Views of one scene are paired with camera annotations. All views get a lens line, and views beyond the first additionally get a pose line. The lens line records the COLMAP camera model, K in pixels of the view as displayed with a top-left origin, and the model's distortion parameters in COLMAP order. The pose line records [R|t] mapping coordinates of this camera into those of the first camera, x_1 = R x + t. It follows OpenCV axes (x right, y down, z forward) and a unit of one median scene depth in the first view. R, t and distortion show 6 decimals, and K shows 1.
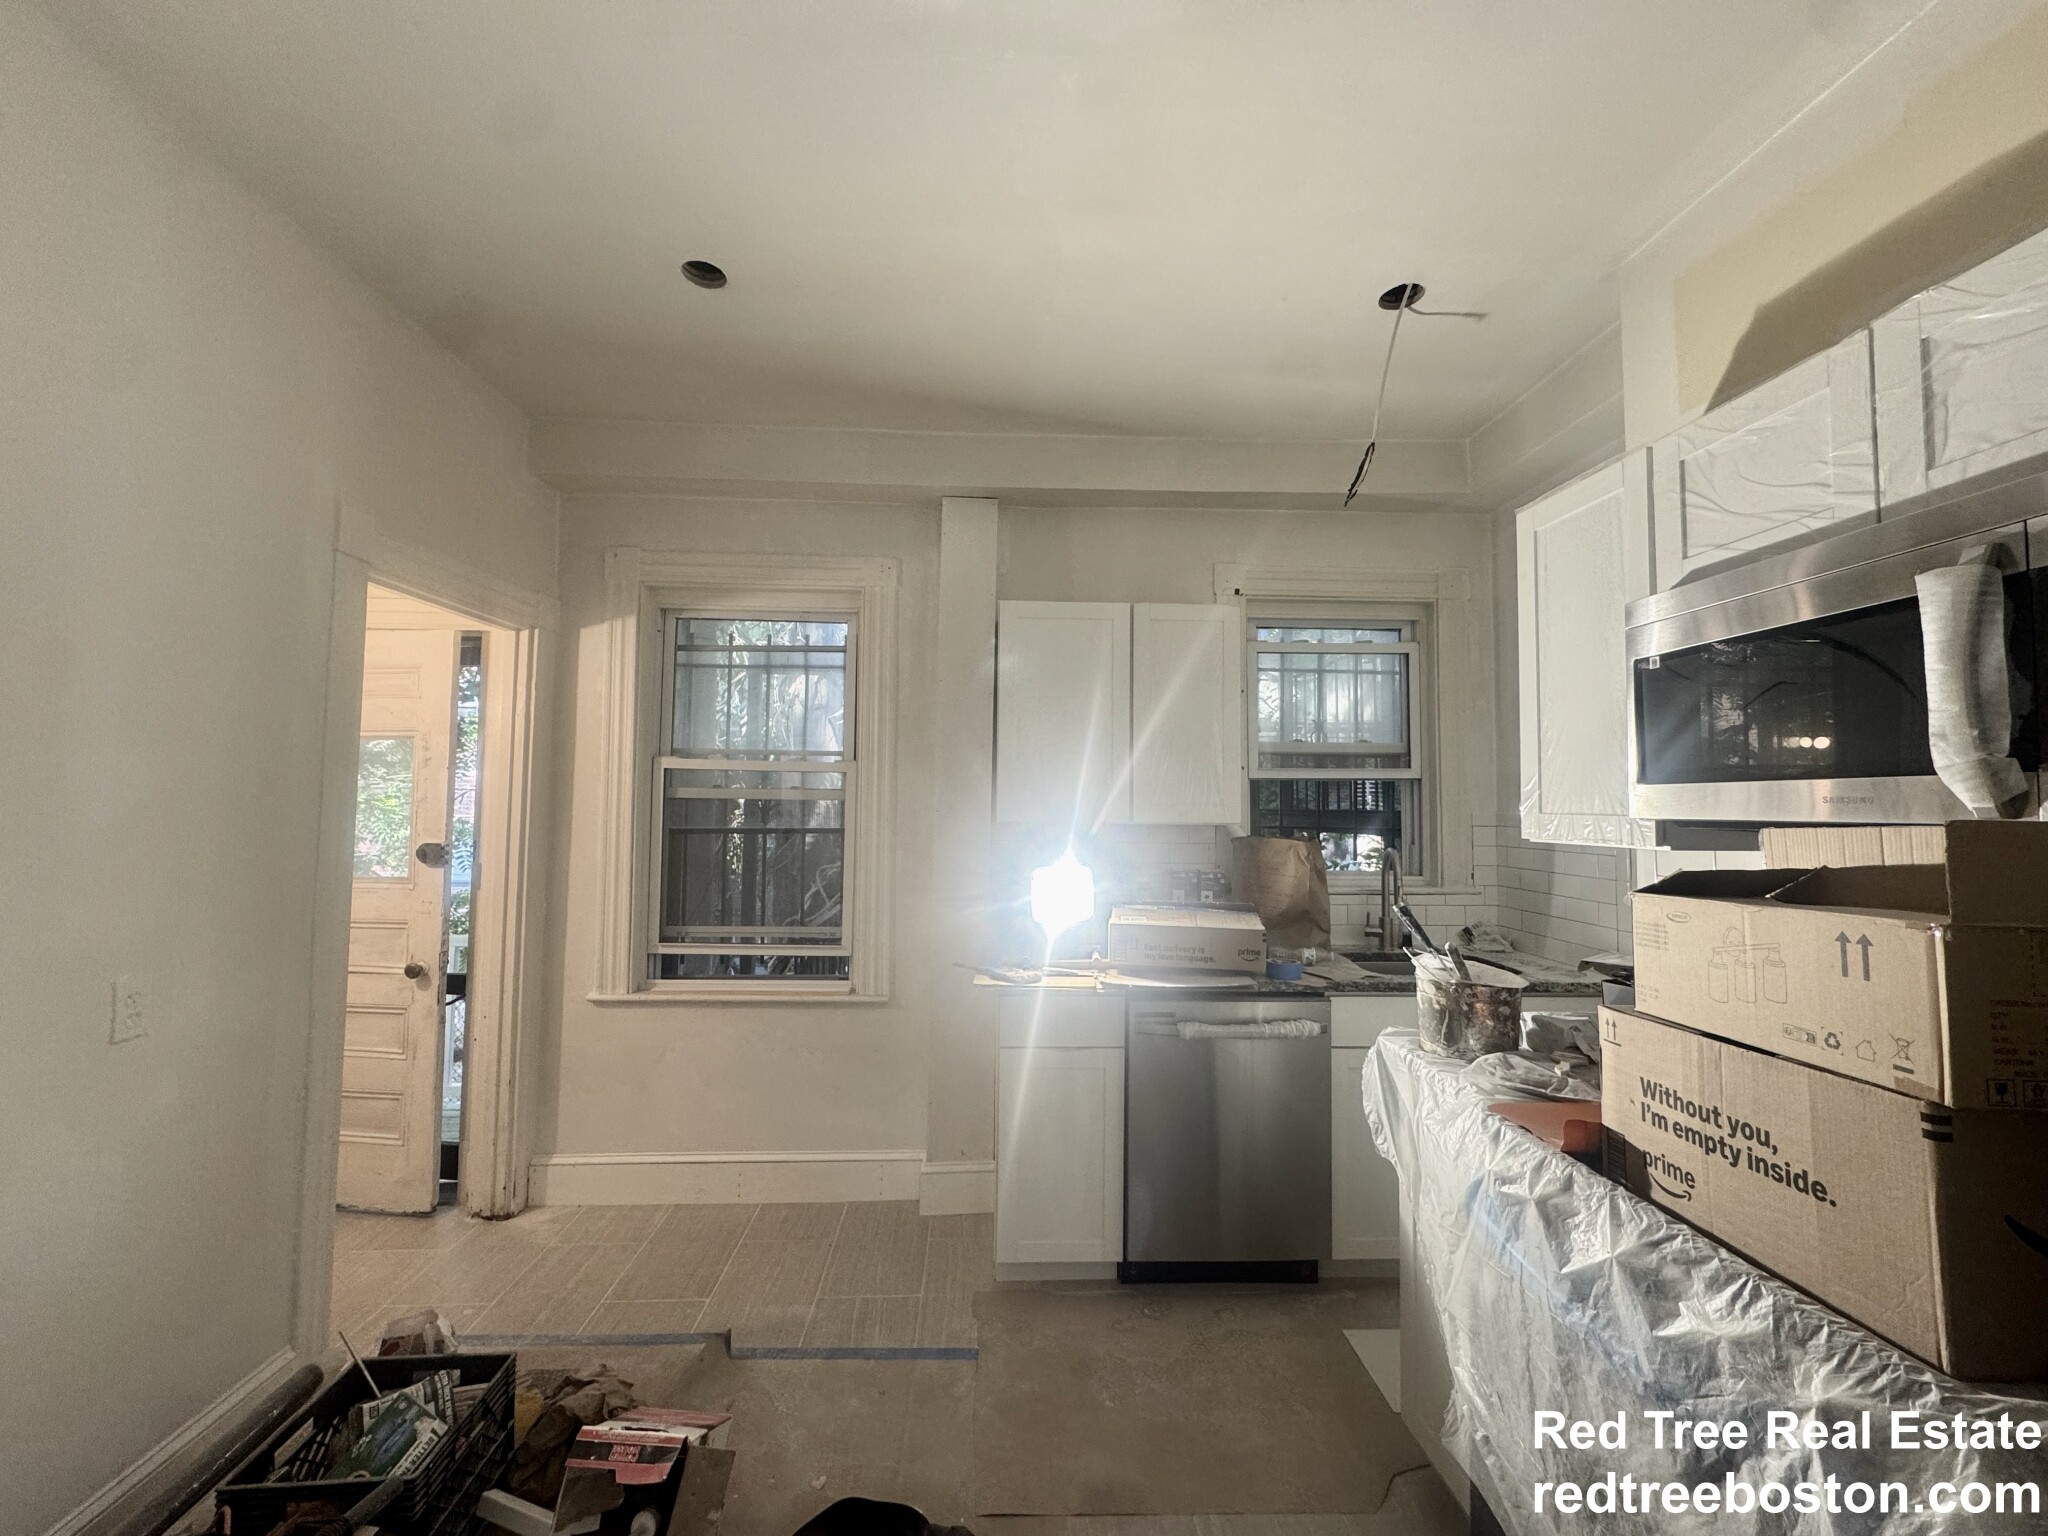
lens RADIAL K [[817.8, 0, 1025.8], [0, 817.8, 764.6], [0, 0, 1]] dist [-0.004171, 0.001297]
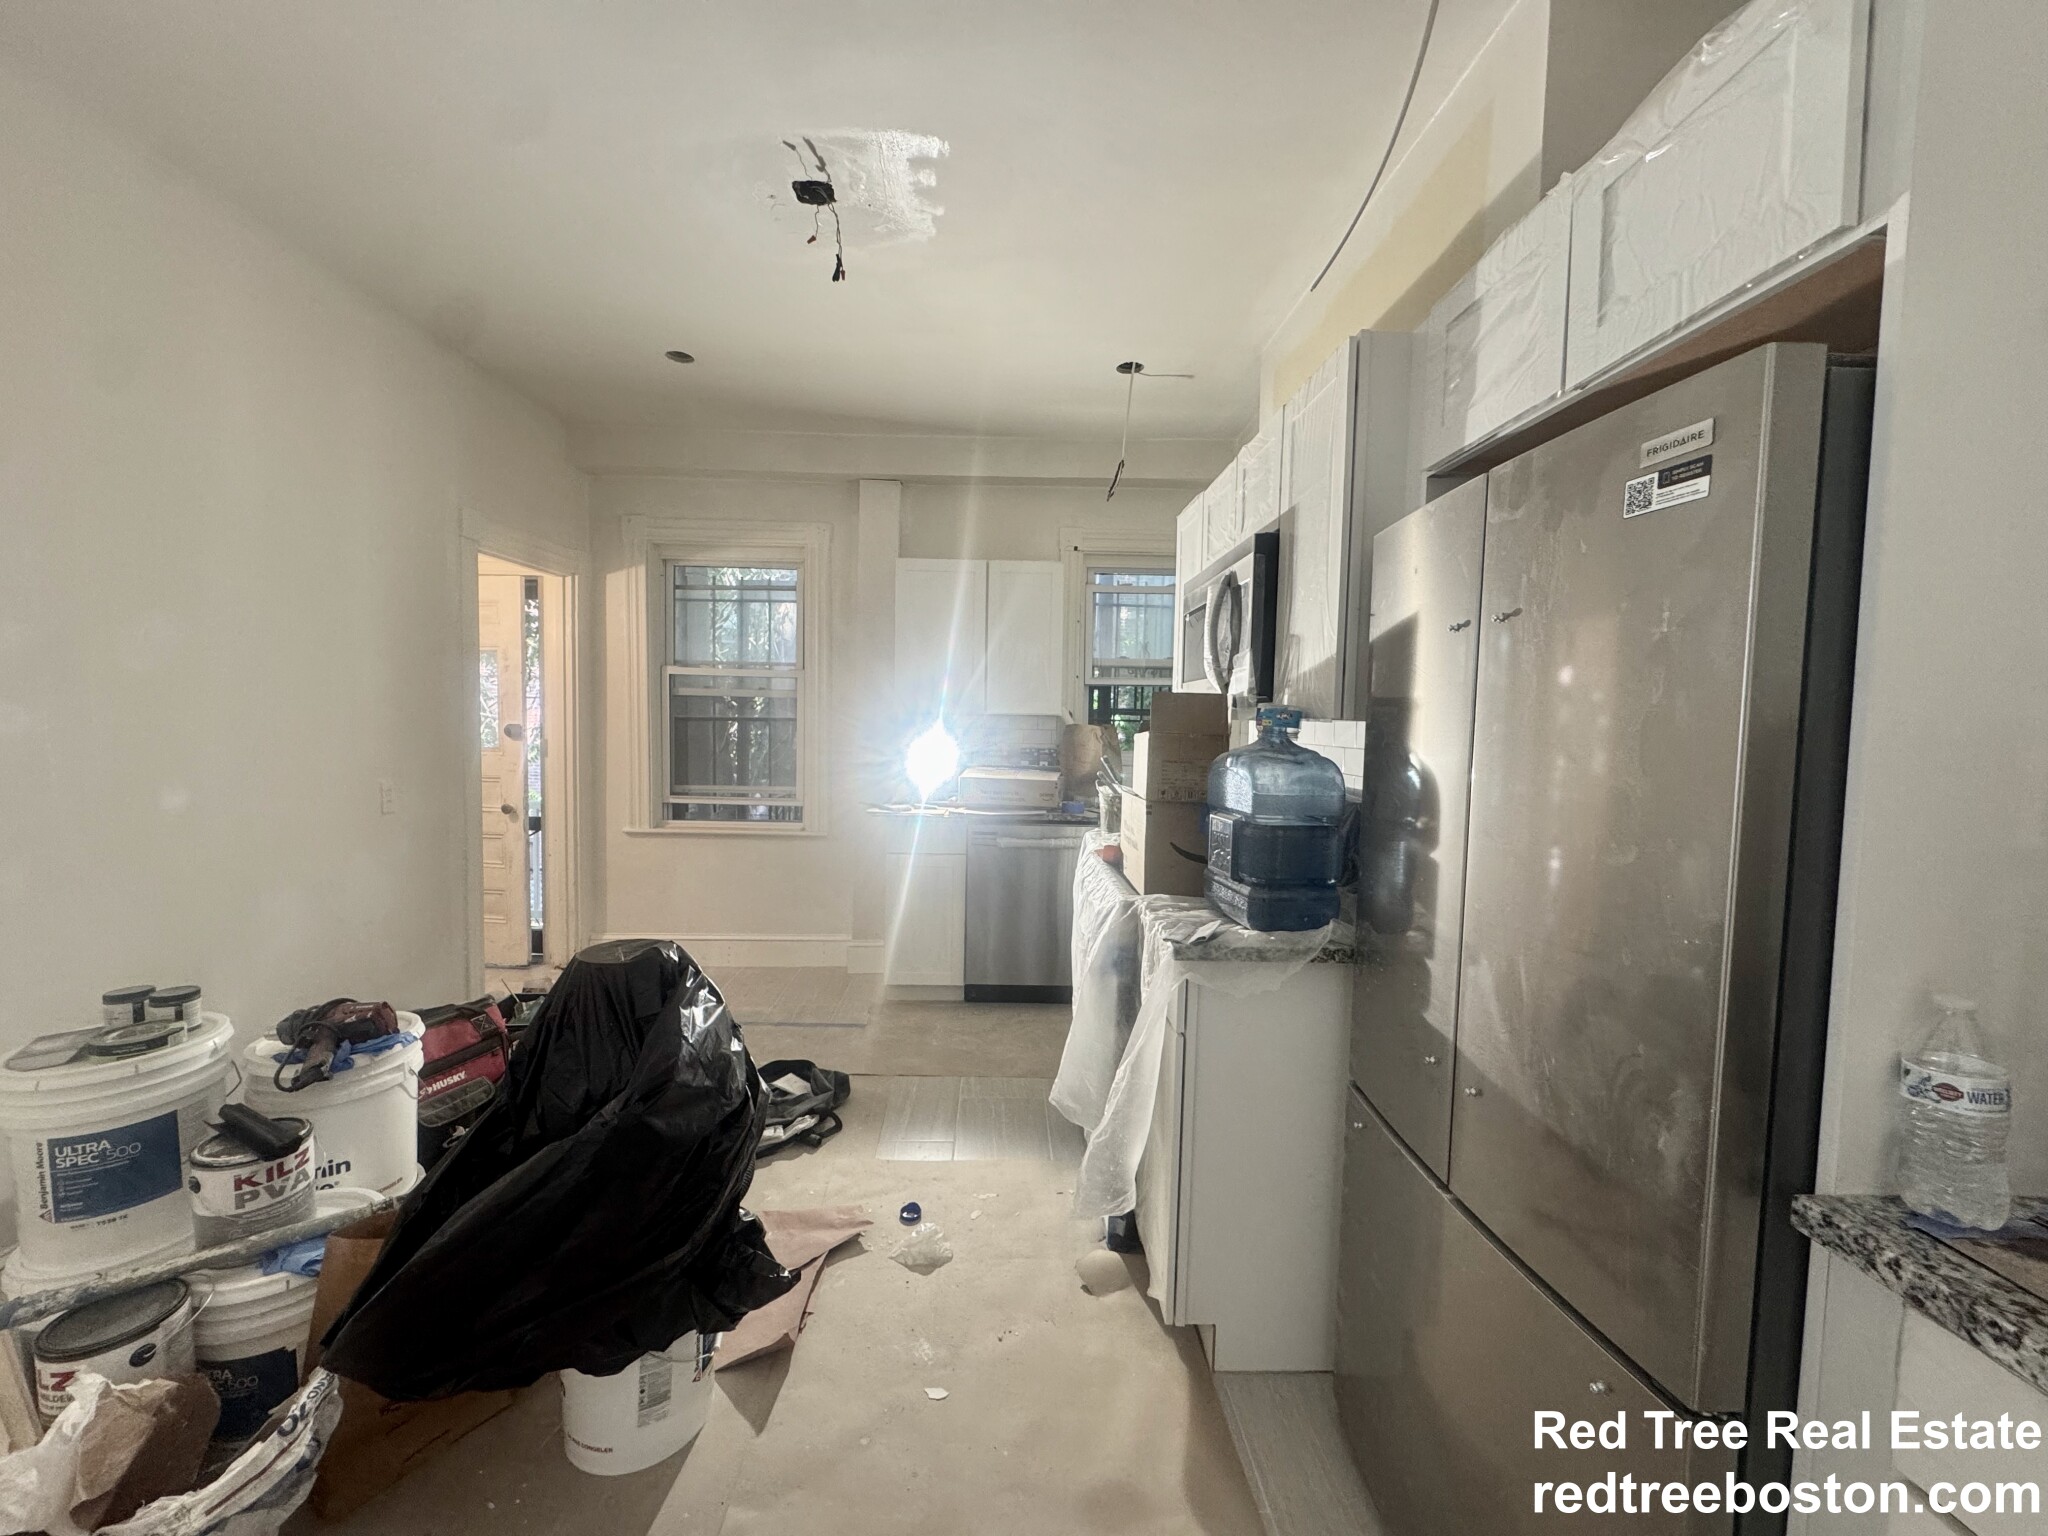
lens RADIAL K [[817.8, 0, 1020.3], [0, 817.8, 762.9], [0, 0, 1]] dist [-0.004171, 0.001297]
pose [[0.999752, 0.008561, -0.020579, 0.209031], [-0.006371, 0.994534, 0.104218, 0.006464], [0.021359, -0.104061, 0.994342, -0.438815]]
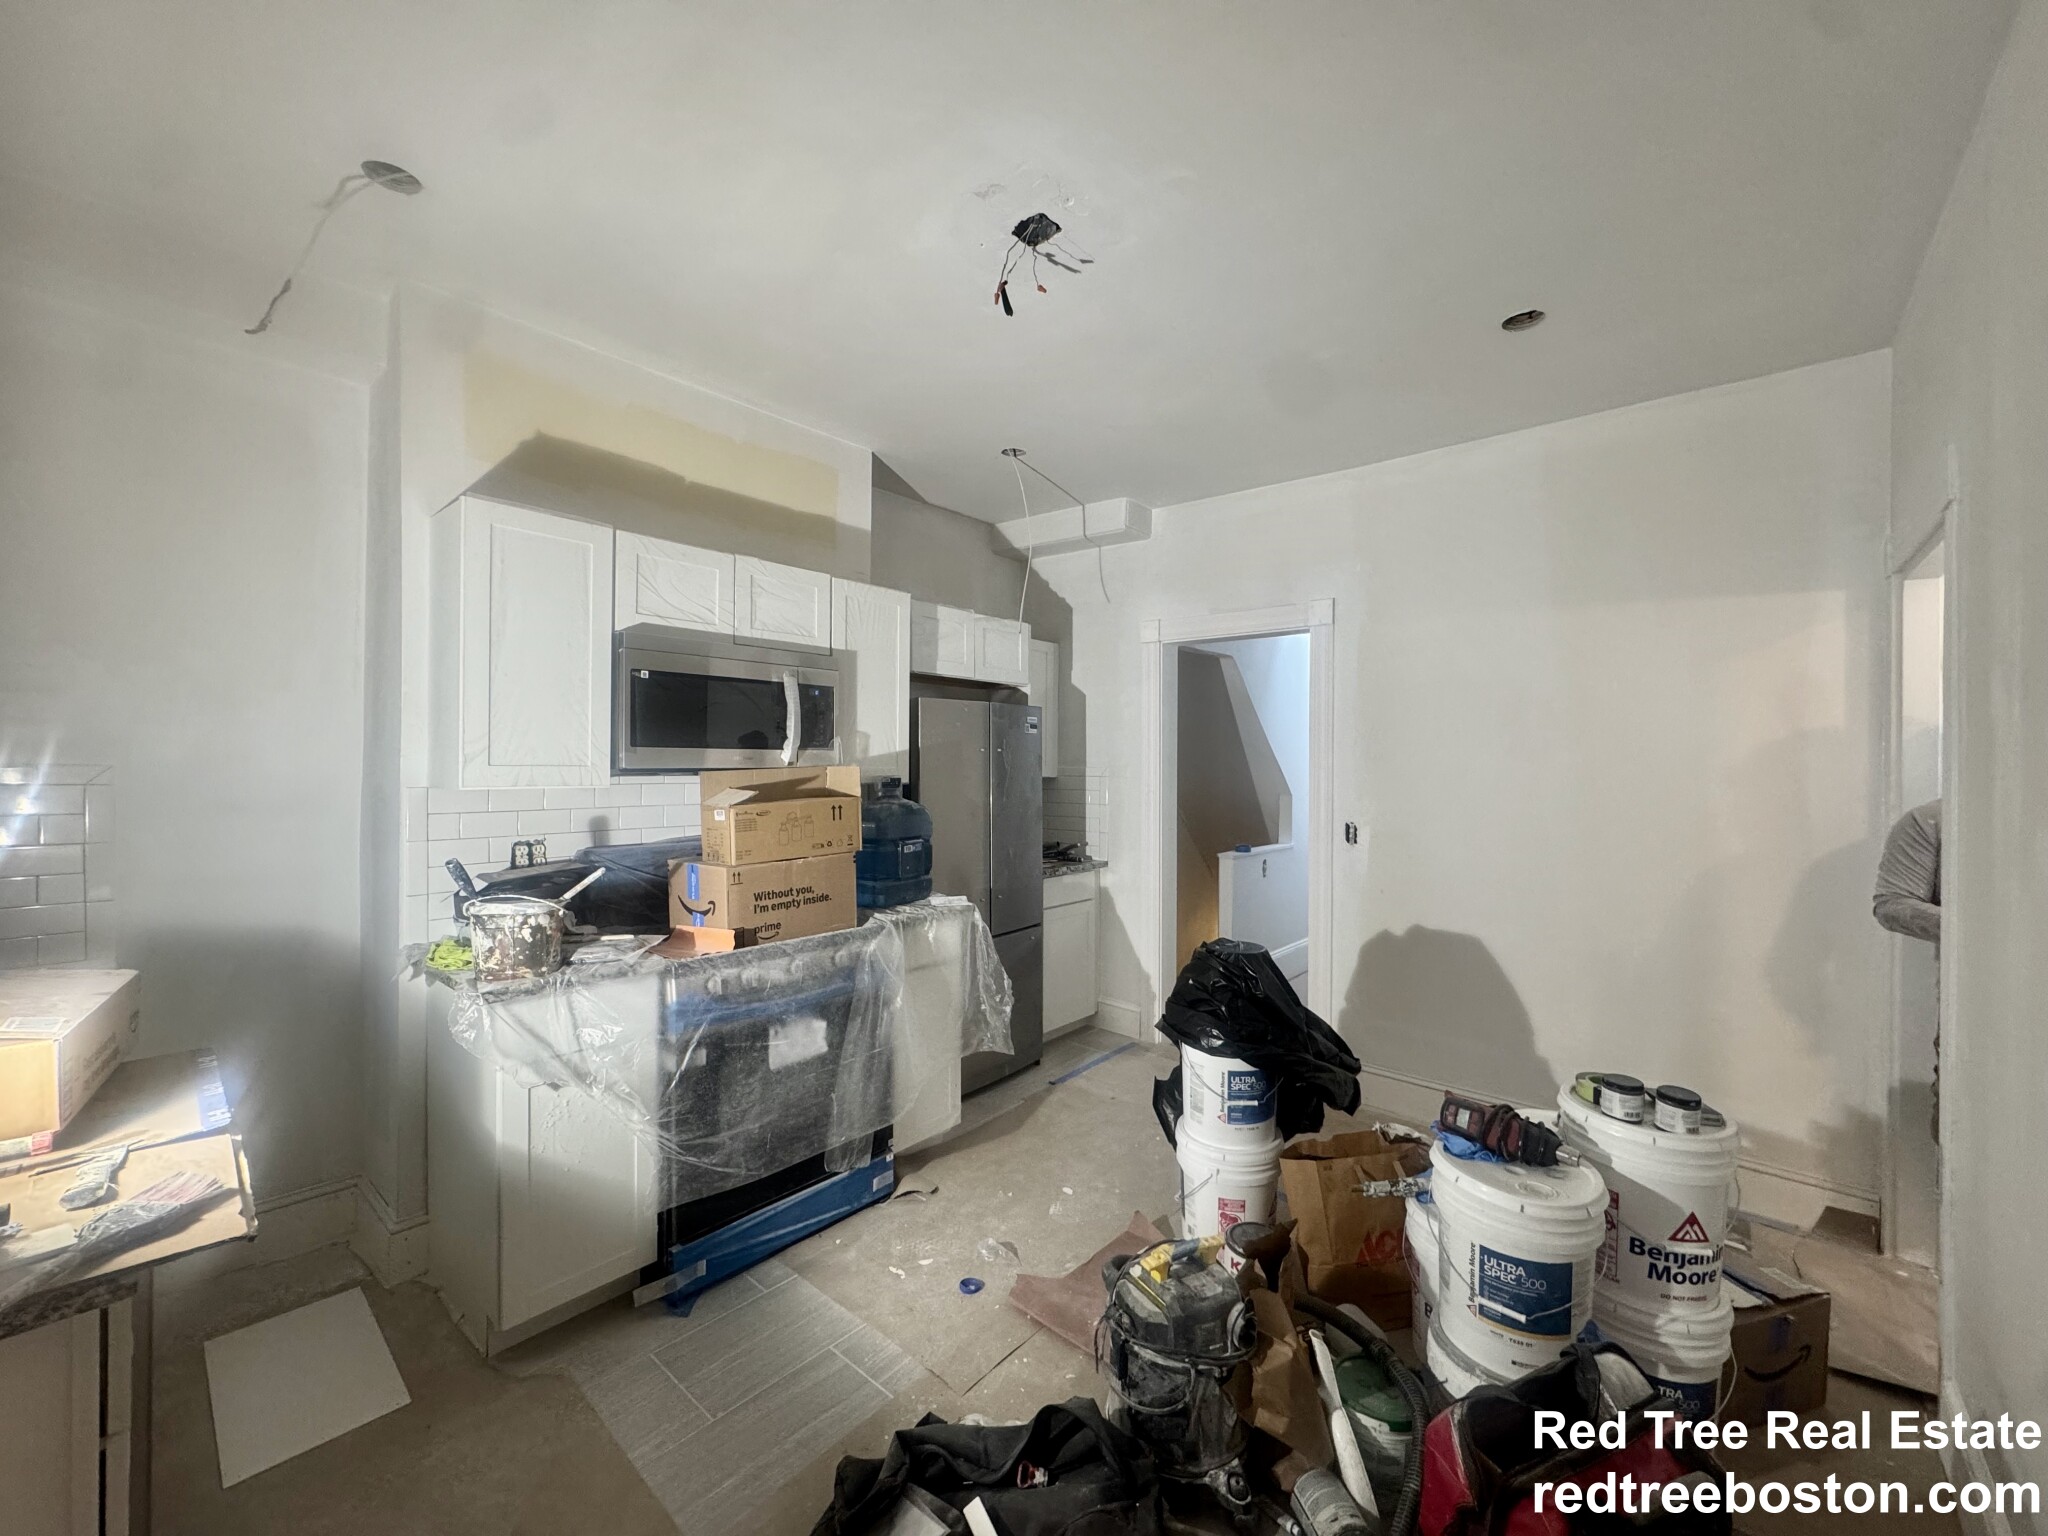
lens RADIAL K [[817.8, 0, 1025.3], [0, 817.8, 763.1], [0, 0, 1]] dist [-0.004171, 0.001297]
pose [[-0.724983, -0.015367, 0.688595, -0.459123], [-0.048931, 0.998374, -0.029236, 0.032489], [-0.687026, -0.054889, -0.724556, 0.809834]]
